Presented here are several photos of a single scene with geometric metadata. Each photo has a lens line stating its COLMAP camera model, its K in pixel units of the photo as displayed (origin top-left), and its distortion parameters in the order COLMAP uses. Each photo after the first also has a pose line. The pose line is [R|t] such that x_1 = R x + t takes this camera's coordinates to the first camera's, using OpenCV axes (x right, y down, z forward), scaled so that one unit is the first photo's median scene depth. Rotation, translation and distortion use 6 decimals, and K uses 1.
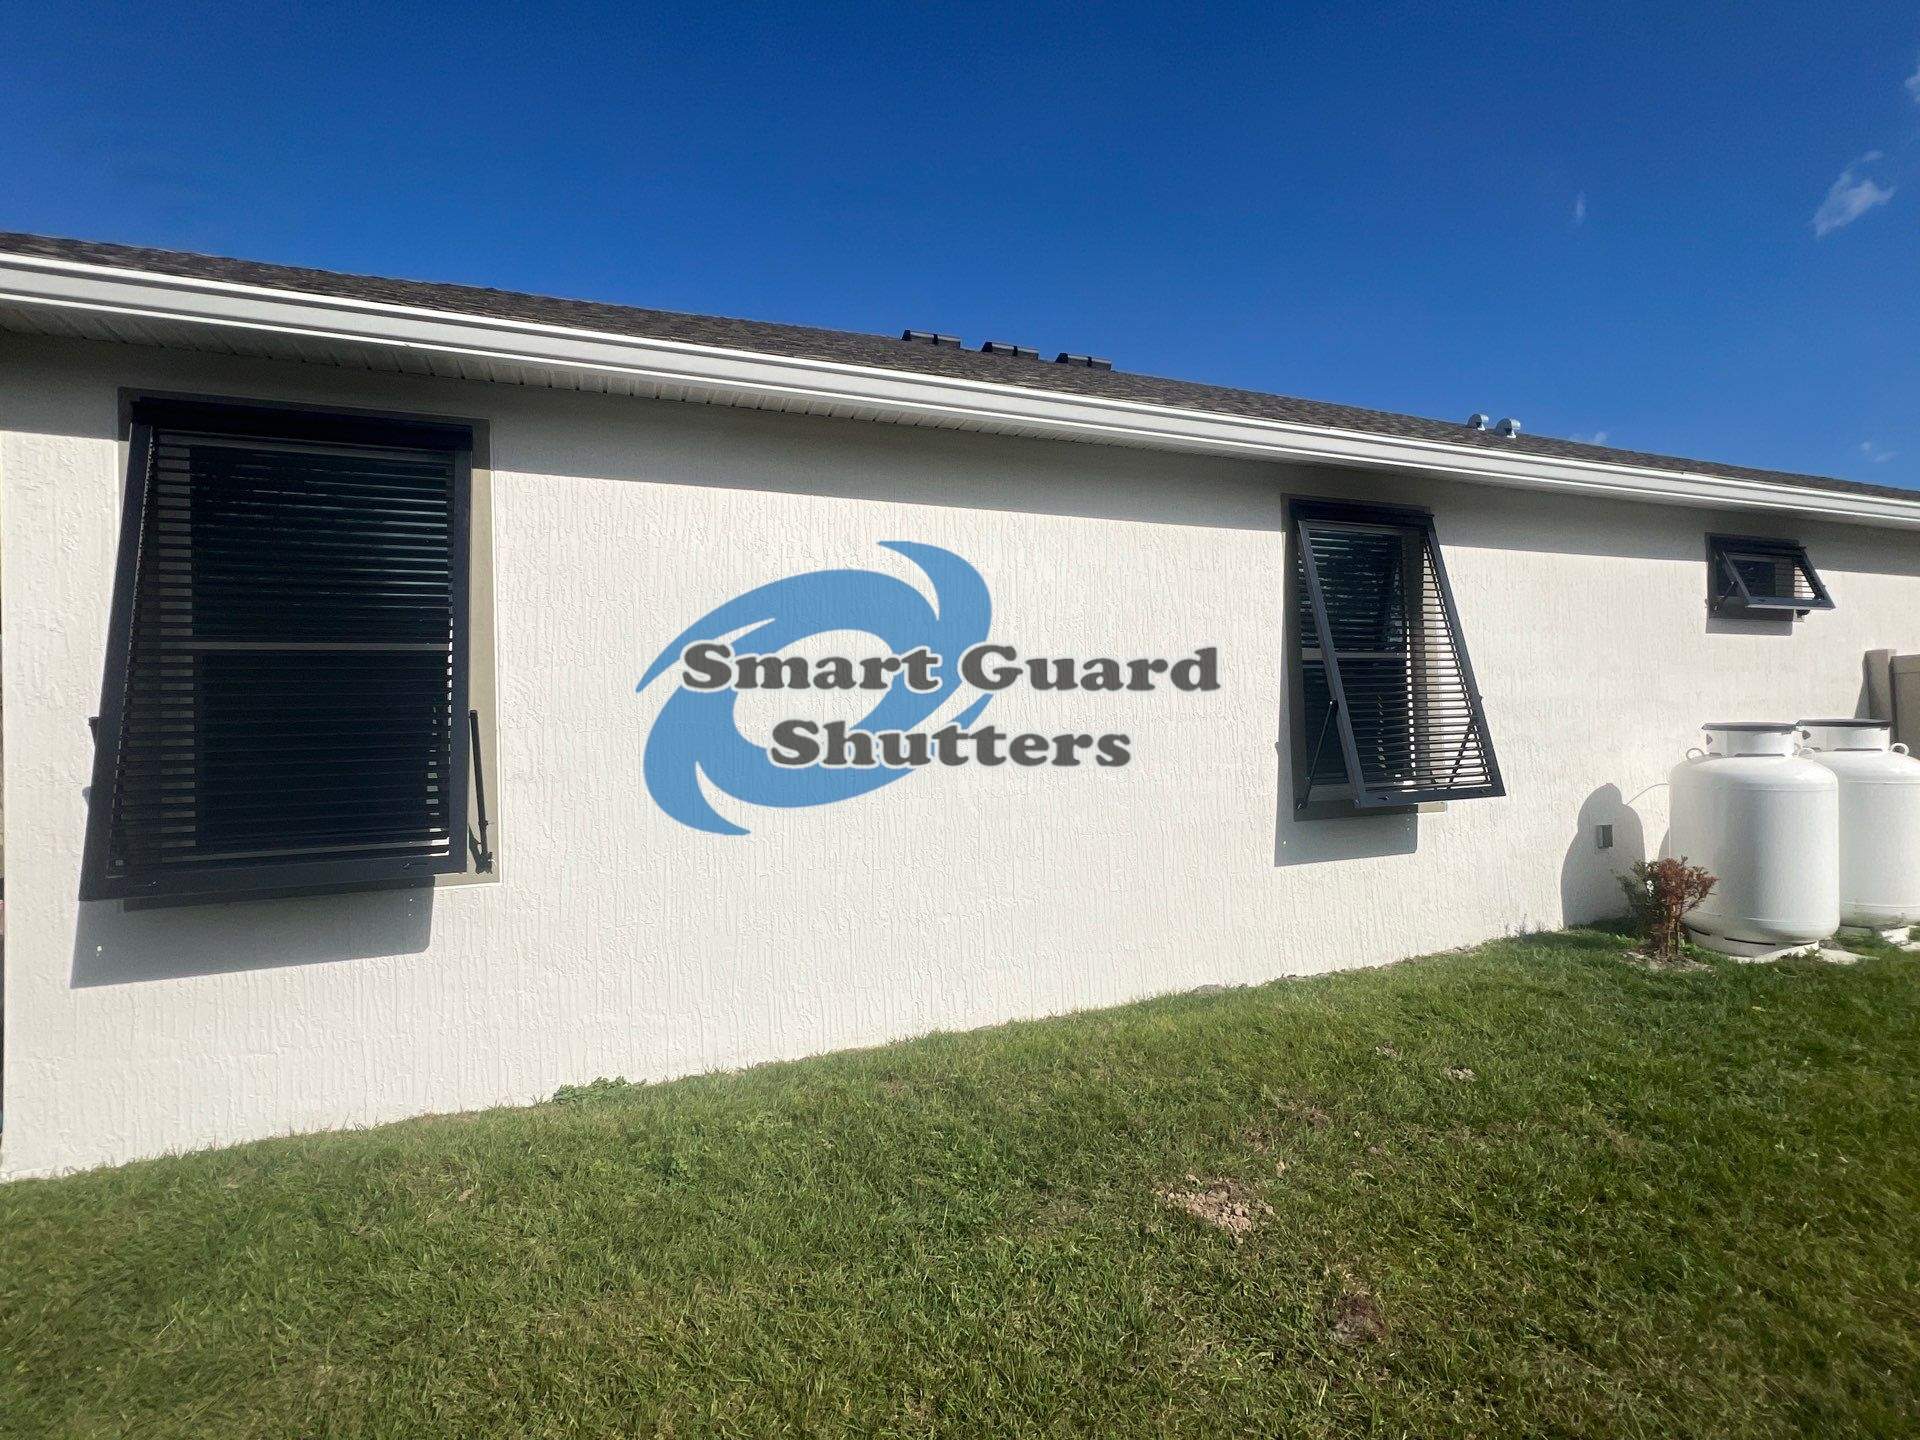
lens RADIAL K [[906.1, 0, 961.4], [0, 906.1, 715.7], [0, 0, 1]] dist [-0.002775, 0.000011]
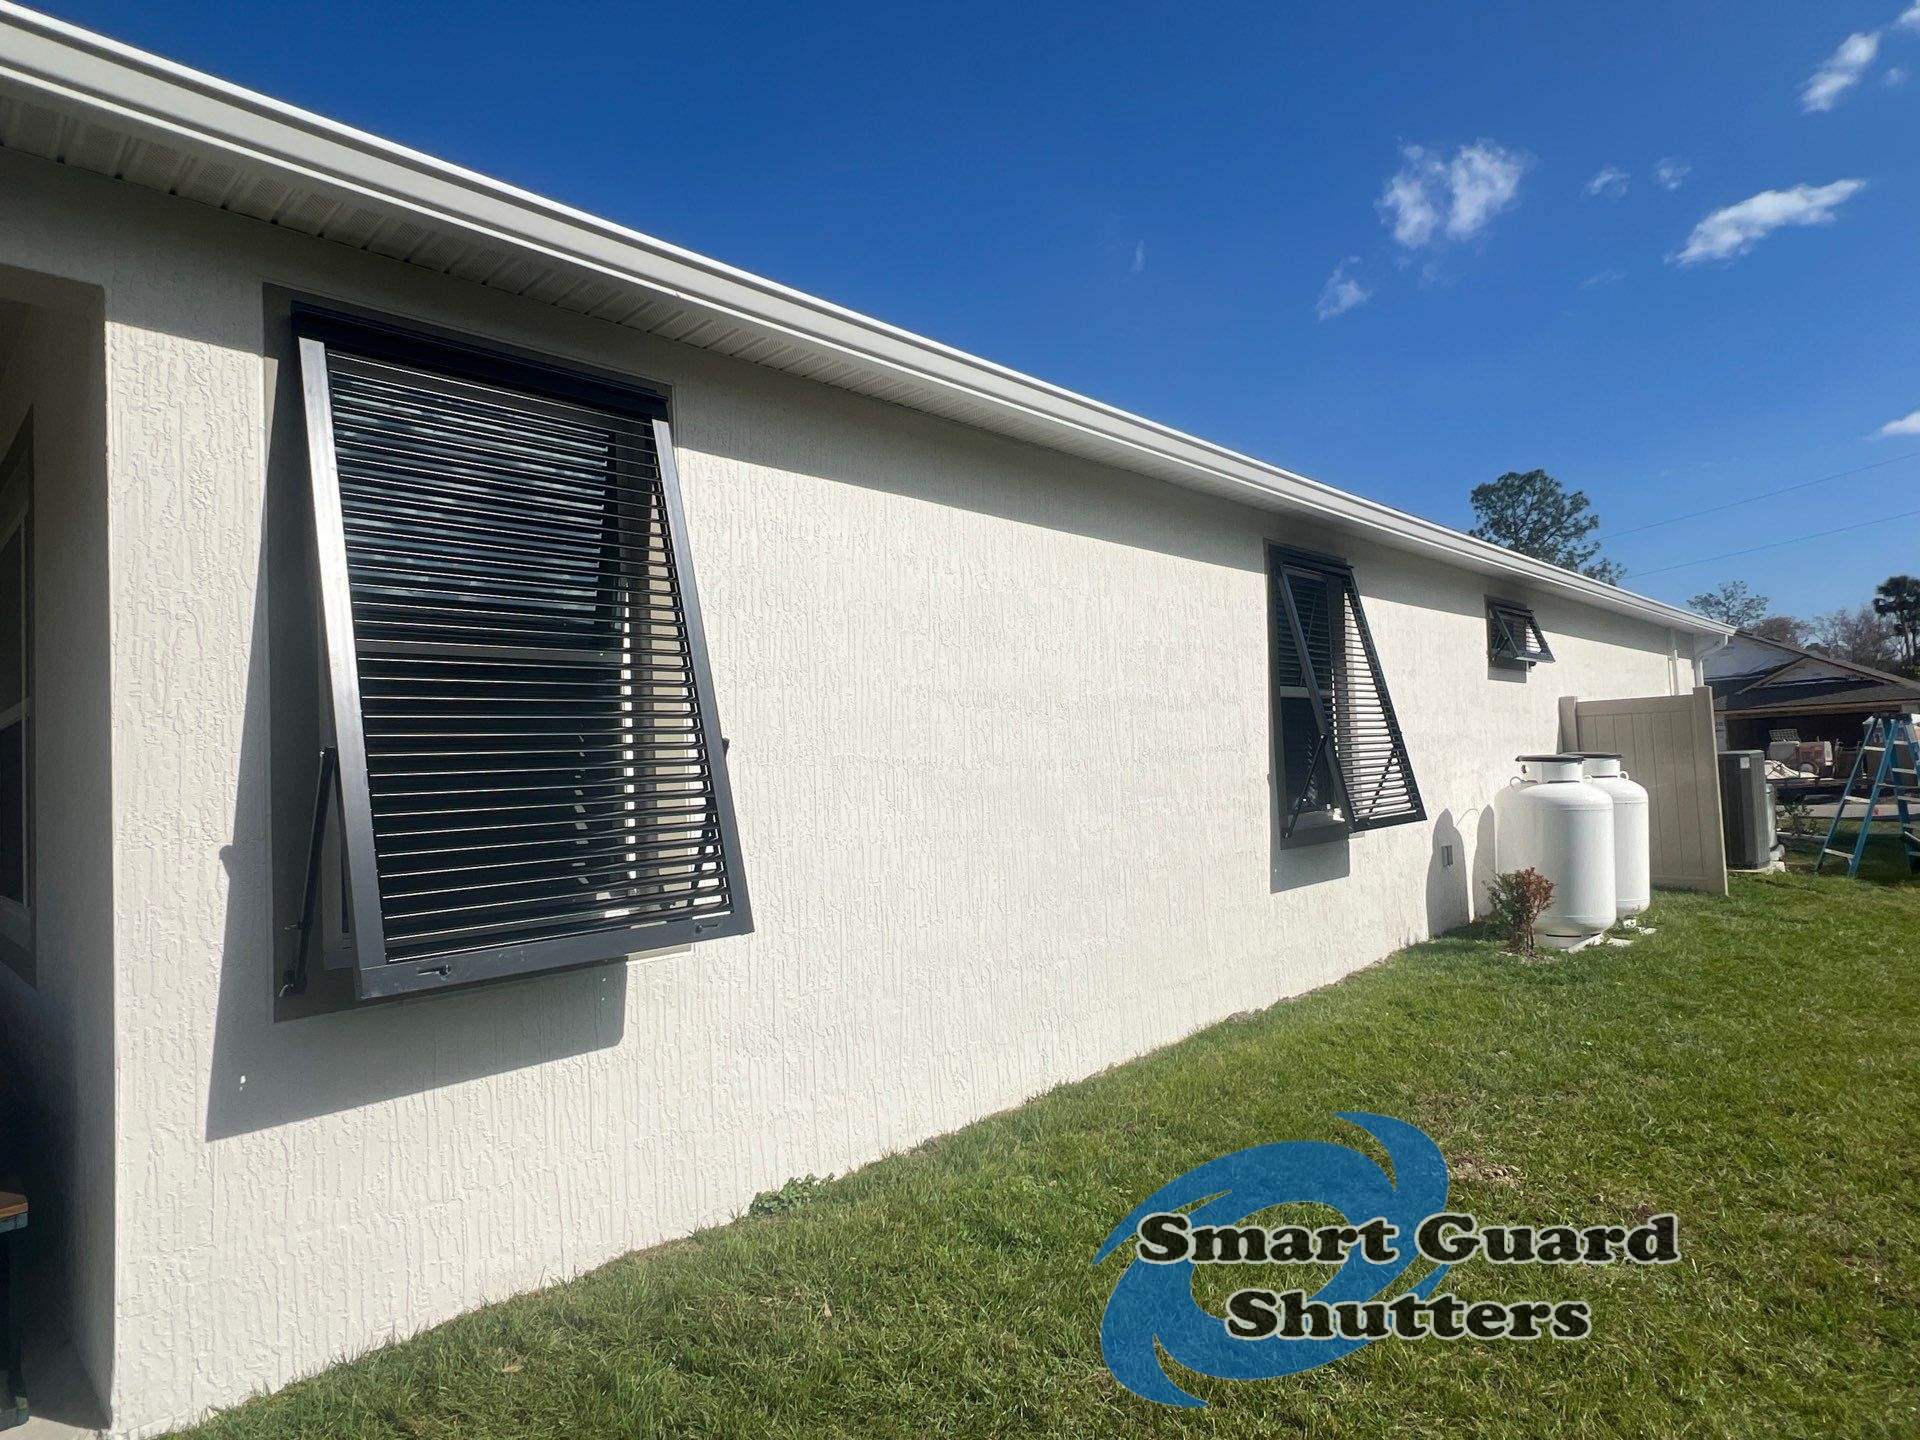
lens RADIAL K [[1088.8, 0, 960.0], [0, 1088.8, 720.0], [0, 0, 1]] dist [-0.001862, 0.000830]
pose [[0.910047, 0.009831, 0.414388, -0.649125], [0.005298, 0.999361, -0.035345, 0.011794], [-0.414471, 0.034361, 0.909413, 0.003920]]
